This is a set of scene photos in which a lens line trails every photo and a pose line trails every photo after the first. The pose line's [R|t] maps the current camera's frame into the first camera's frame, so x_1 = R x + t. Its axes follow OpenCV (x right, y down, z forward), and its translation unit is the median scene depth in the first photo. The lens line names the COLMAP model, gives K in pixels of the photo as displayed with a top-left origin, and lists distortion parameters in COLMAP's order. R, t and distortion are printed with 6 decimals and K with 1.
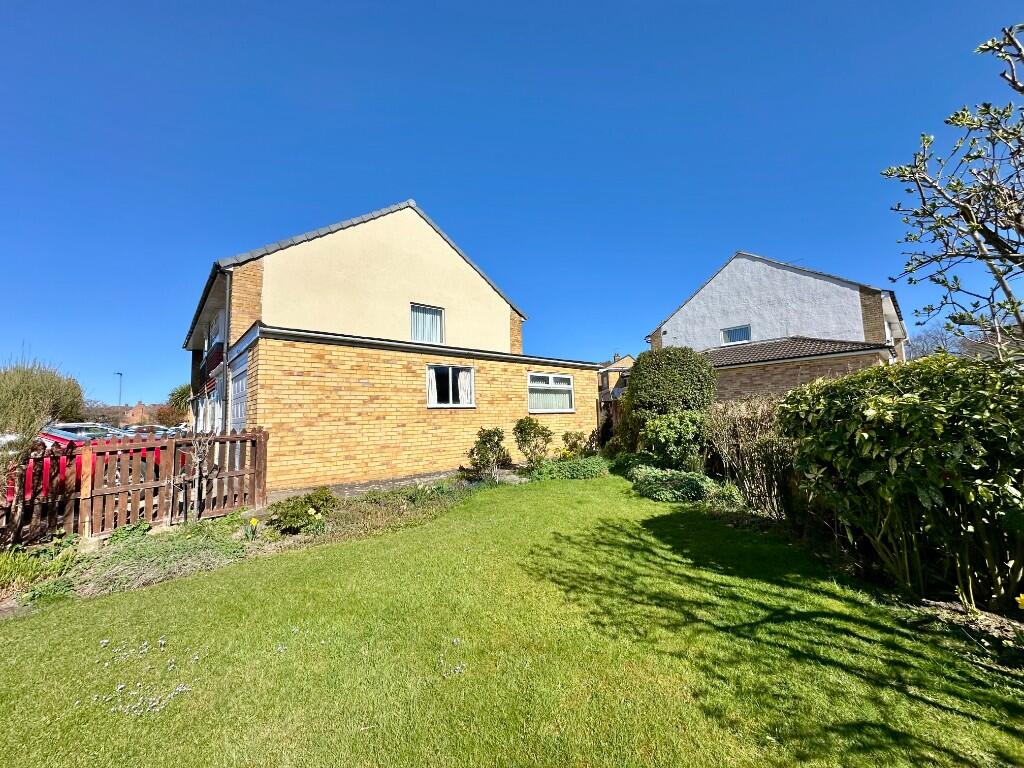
lens RADIAL K [[406.9, 0, 513.8], [0, 406.9, 380.0], [0, 0, 1]] dist [-0.001494, -0.000013]
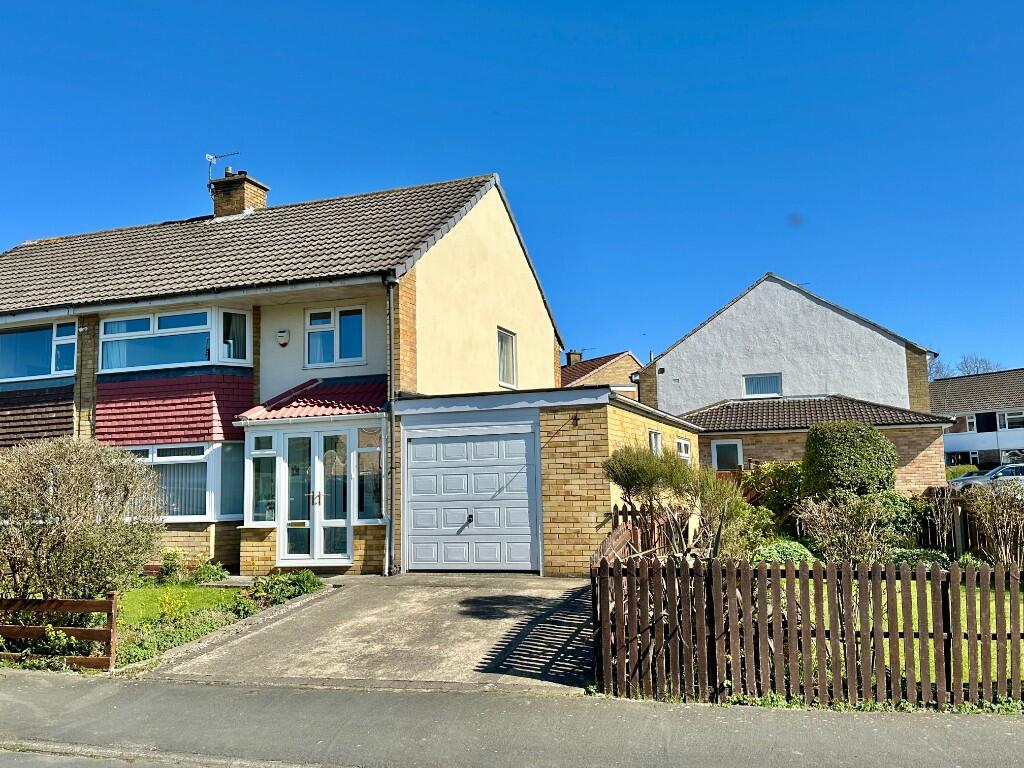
lens RADIAL K [[895.9, 0, 510.7], [0, 895.9, 386.8], [0, 0, 1]] dist [0.080254, 0.001049]
pose [[0.880411, 0.061951, 0.470148, -0.689378], [-0.048889, 0.998005, -0.039955, -0.021626], [-0.471685, 0.012191, 0.881683, -0.251364]]
